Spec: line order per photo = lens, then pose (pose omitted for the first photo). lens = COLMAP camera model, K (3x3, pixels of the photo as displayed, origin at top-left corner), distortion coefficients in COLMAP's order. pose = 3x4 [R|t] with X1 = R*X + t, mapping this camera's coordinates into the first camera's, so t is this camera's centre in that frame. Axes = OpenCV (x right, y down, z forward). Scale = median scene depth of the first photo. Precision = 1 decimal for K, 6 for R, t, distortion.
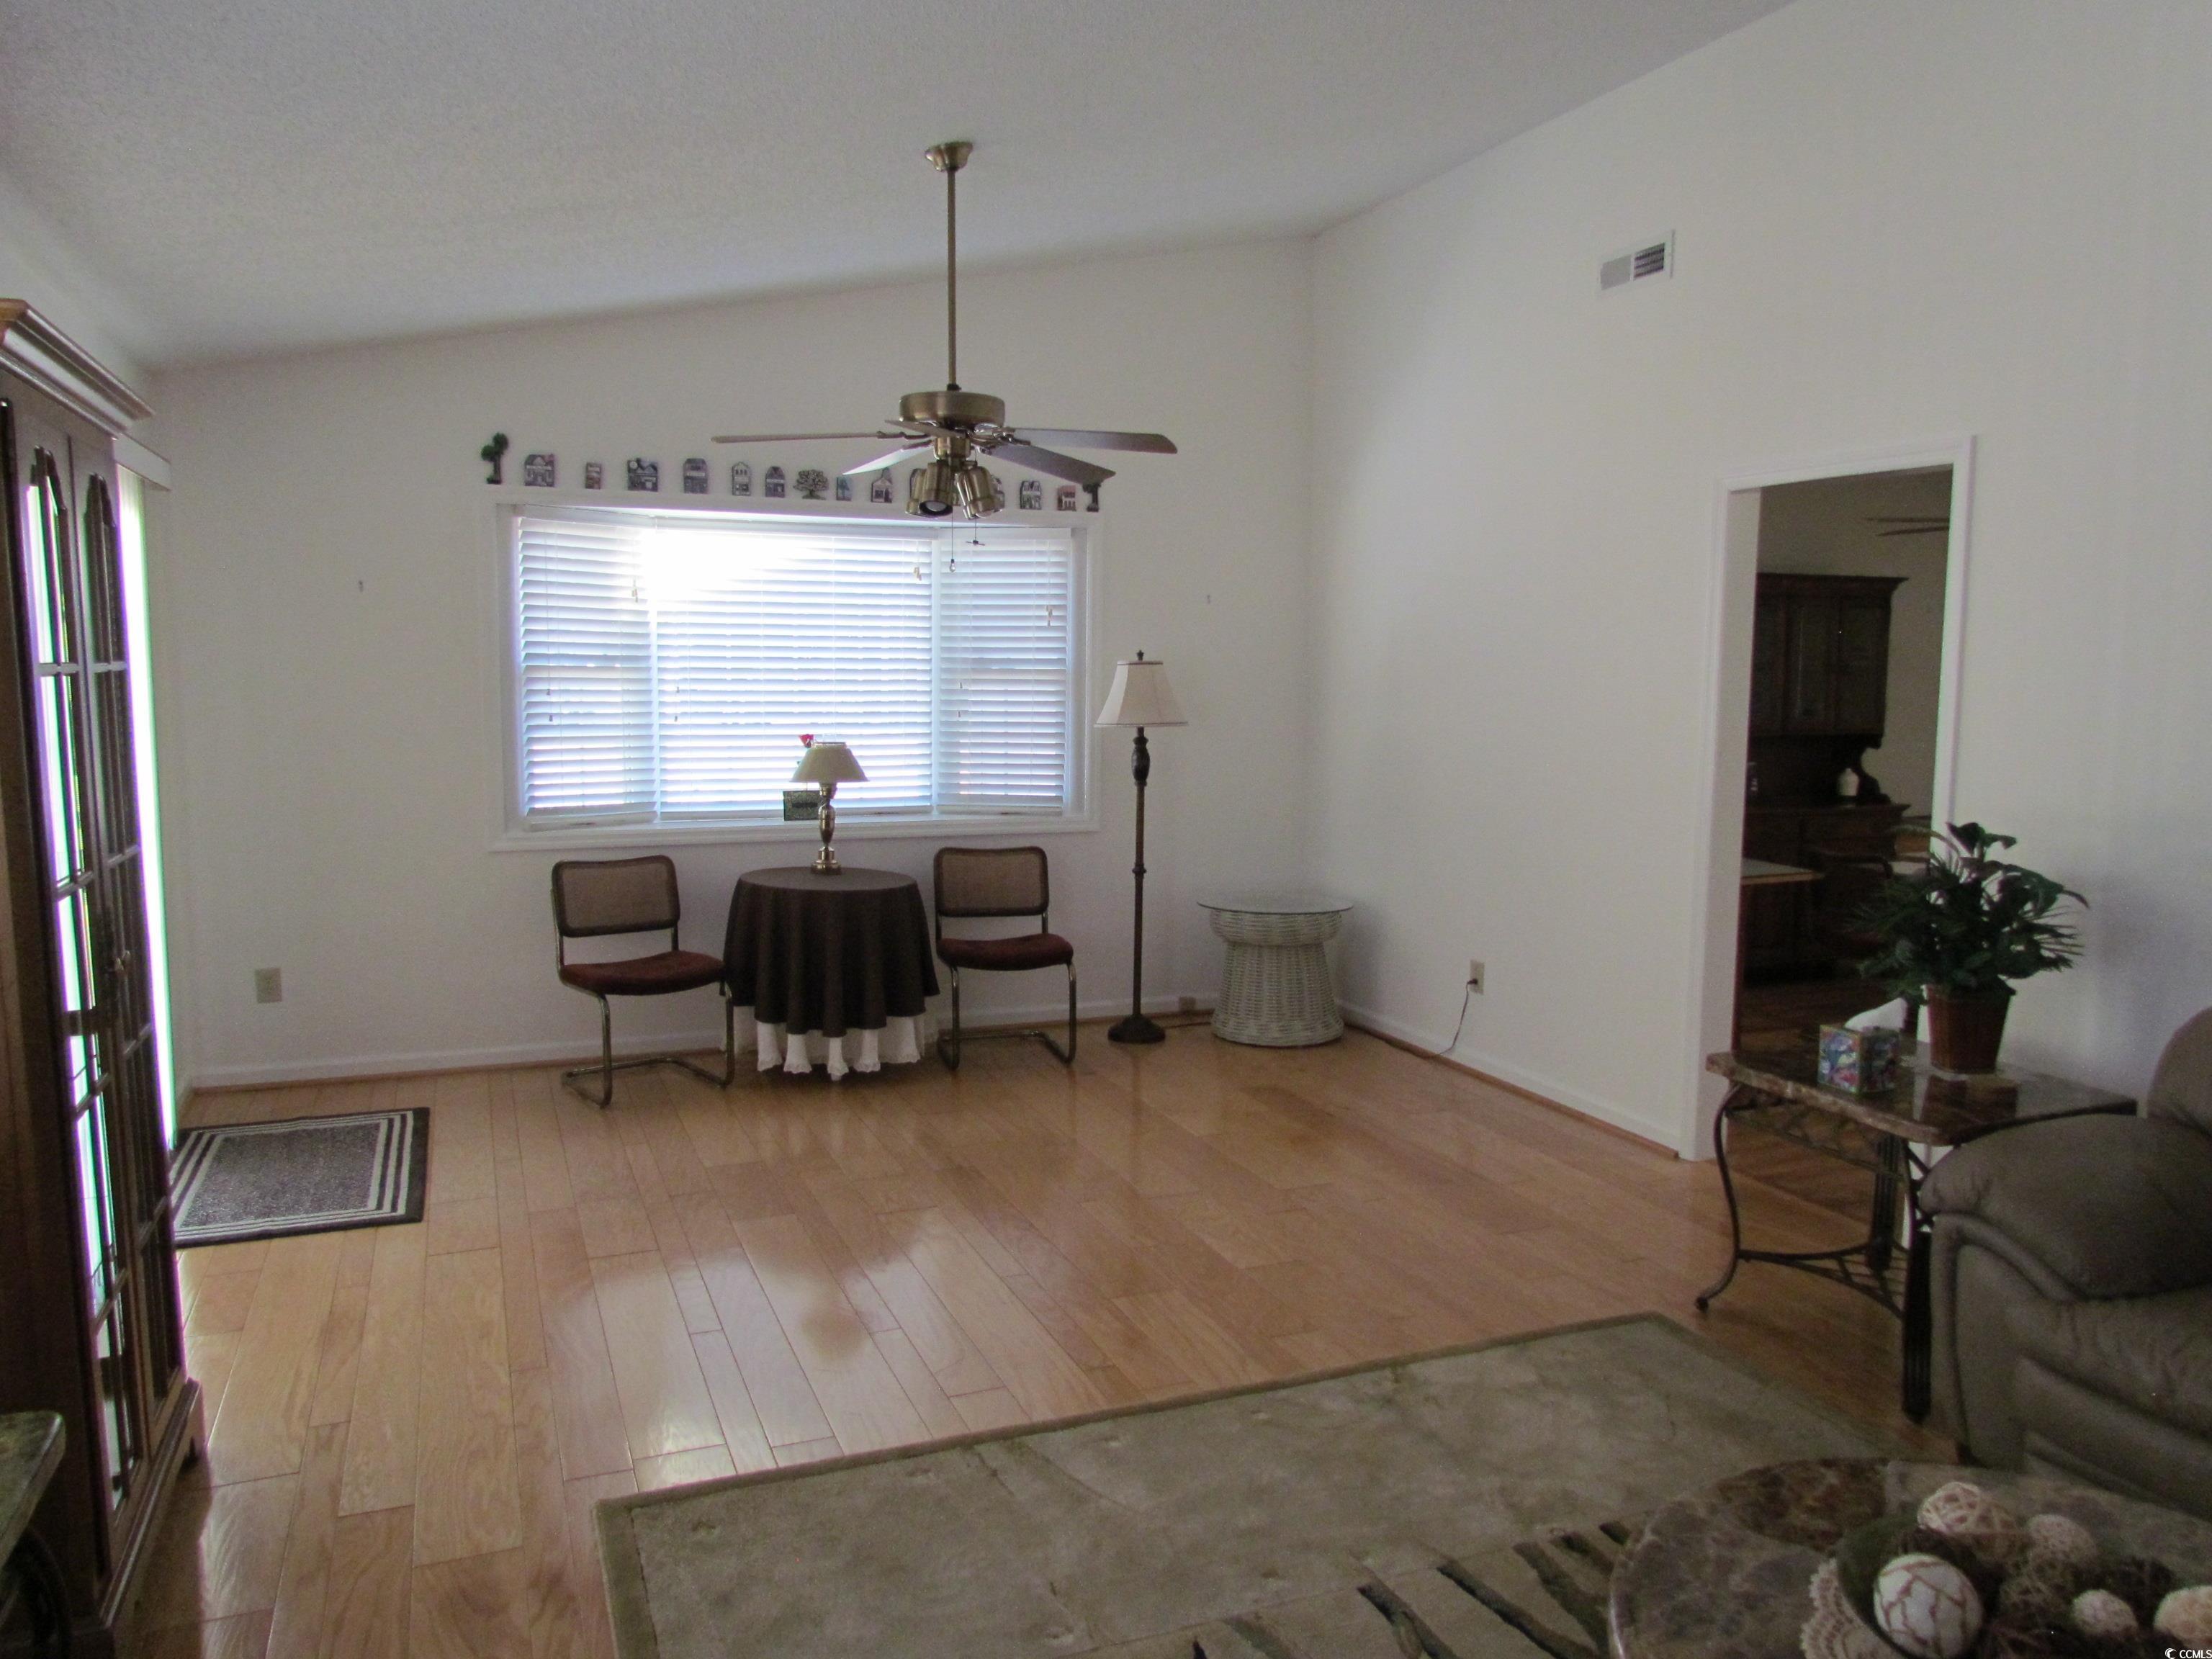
lens RADIAL K [[1586.5, 0, 1115.7], [0, 1586.5, 819.8], [0, 0, 1]] dist [-0.022509, -0.001624]
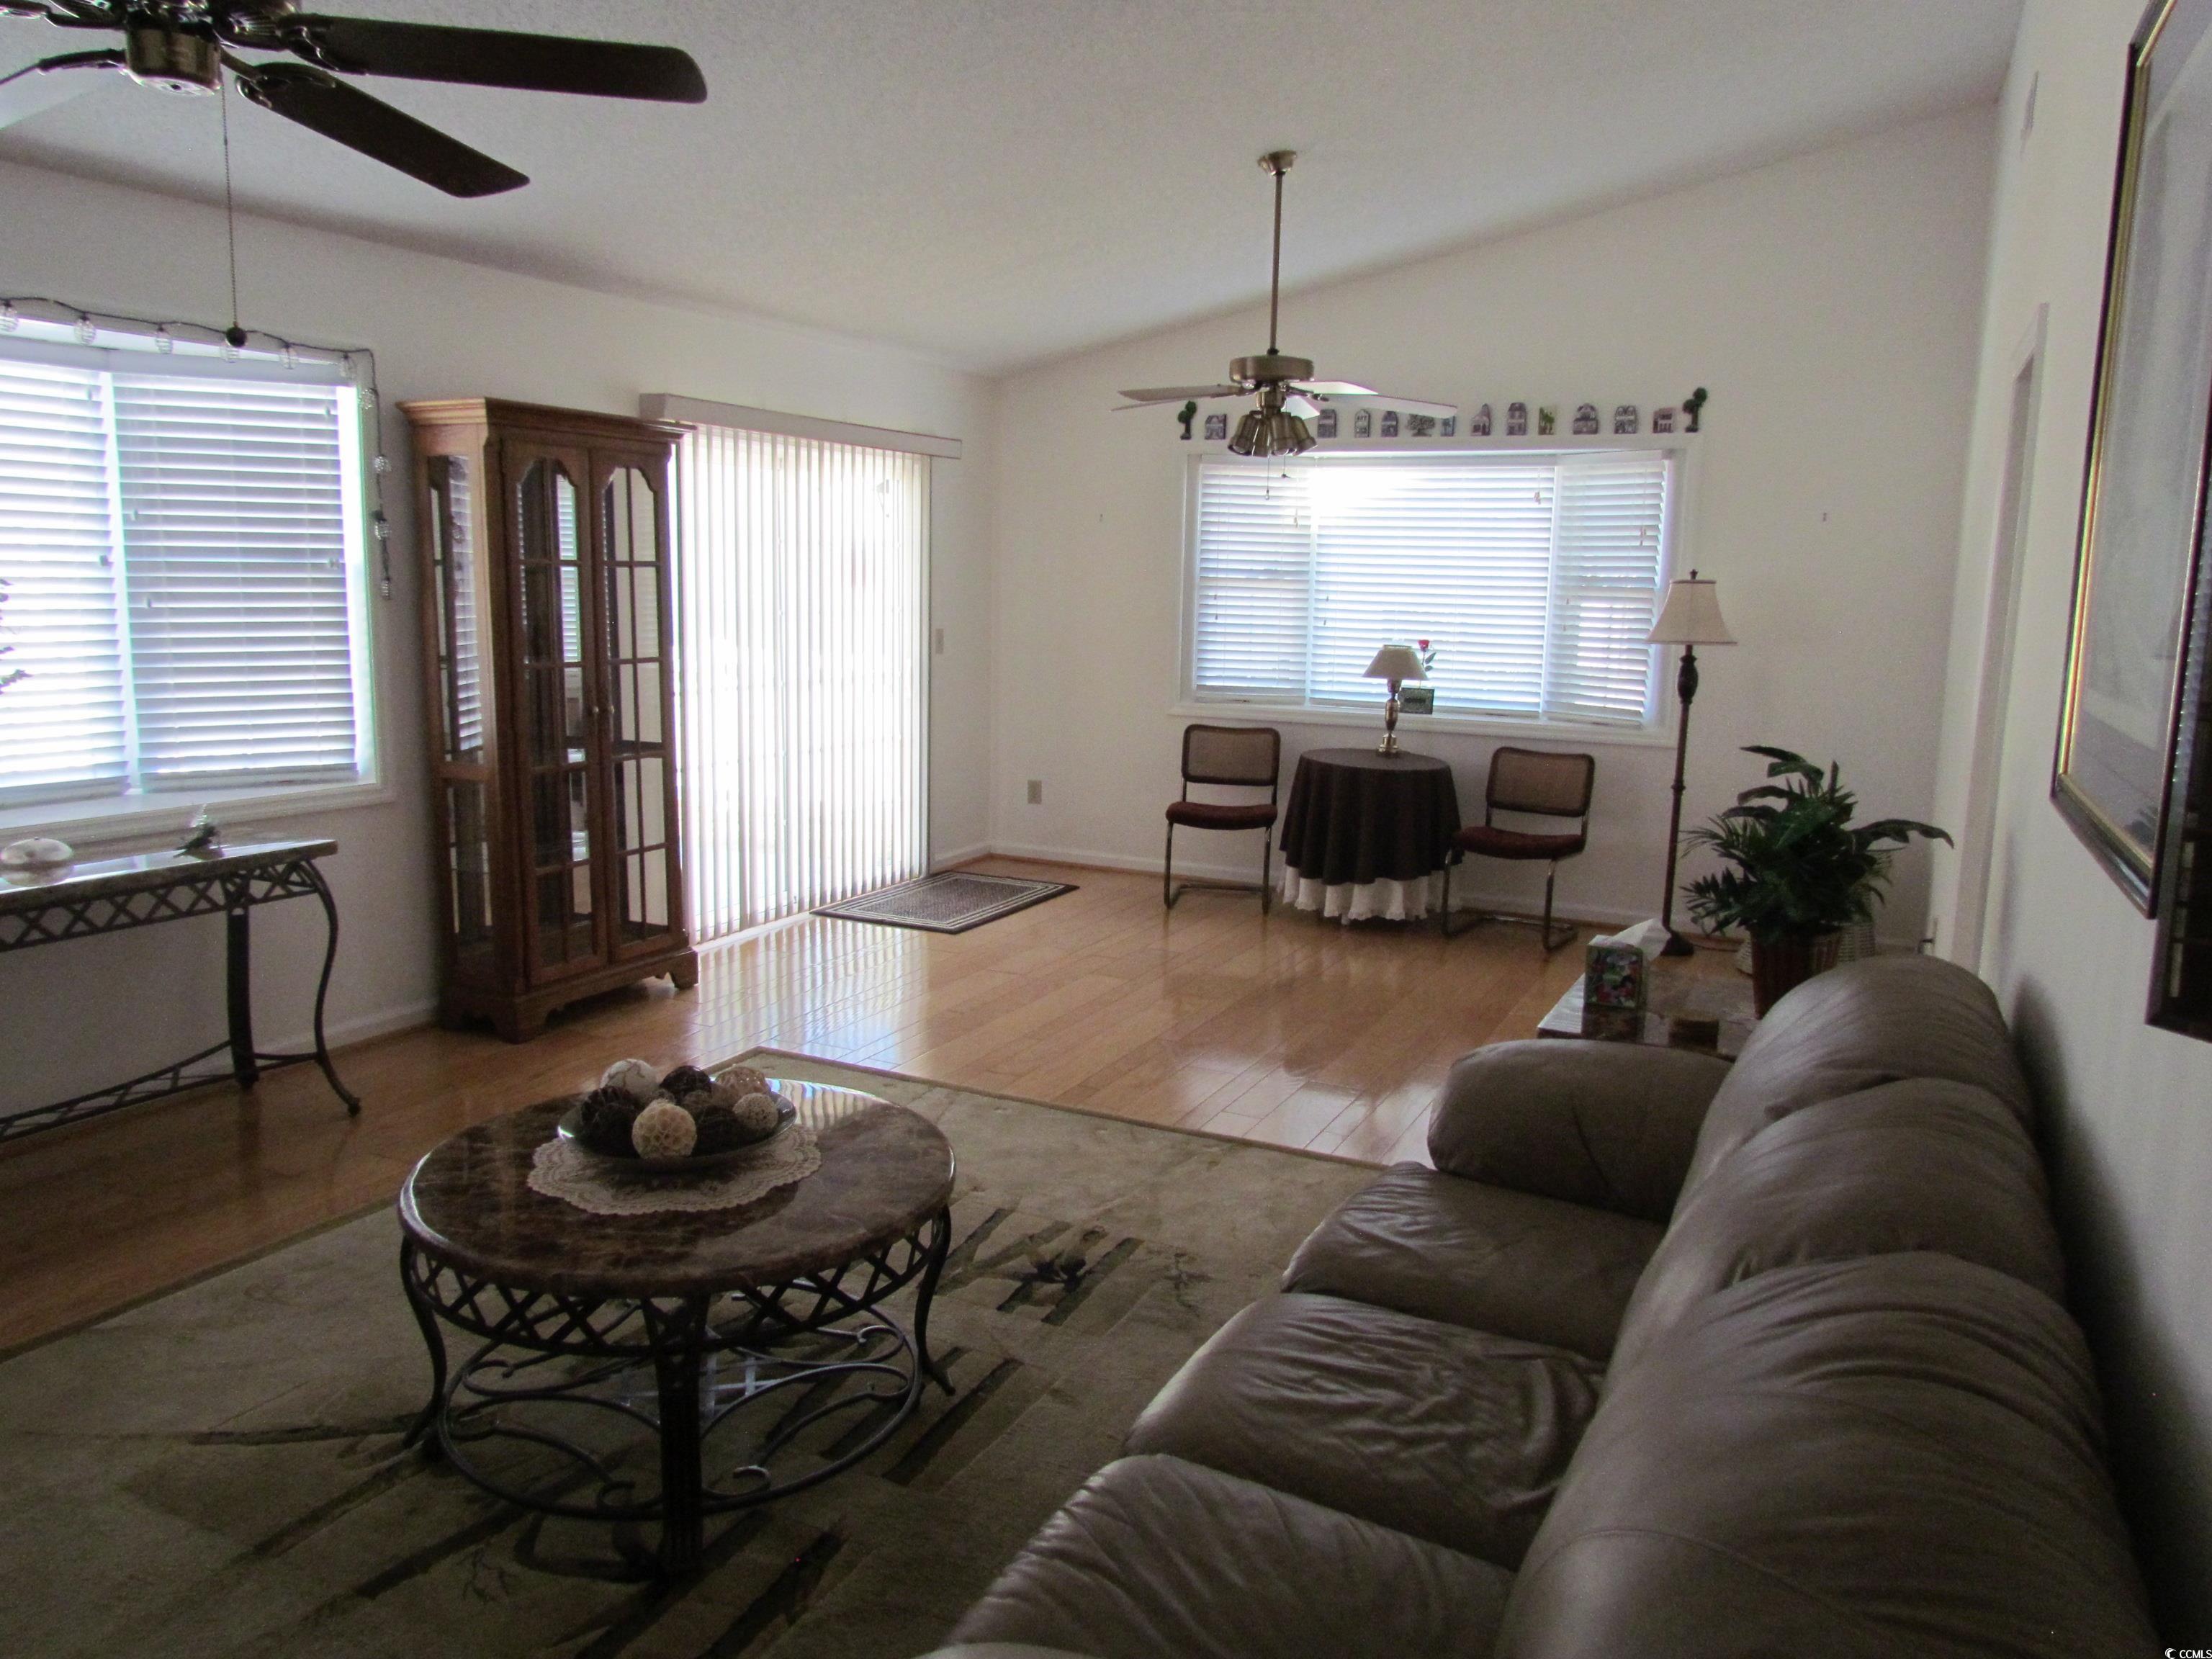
lens RADIAL K [[1586.5, 0, 1115.1], [0, 1586.5, 830.8], [0, 0, 1]] dist [-0.022509, -0.001624]
pose [[0.665150, 0.125991, -0.736004, 0.559834], [-0.087996, 0.992020, 0.090292, 0.000051], [0.741507, 0.004707, 0.670929, 0.053422]]
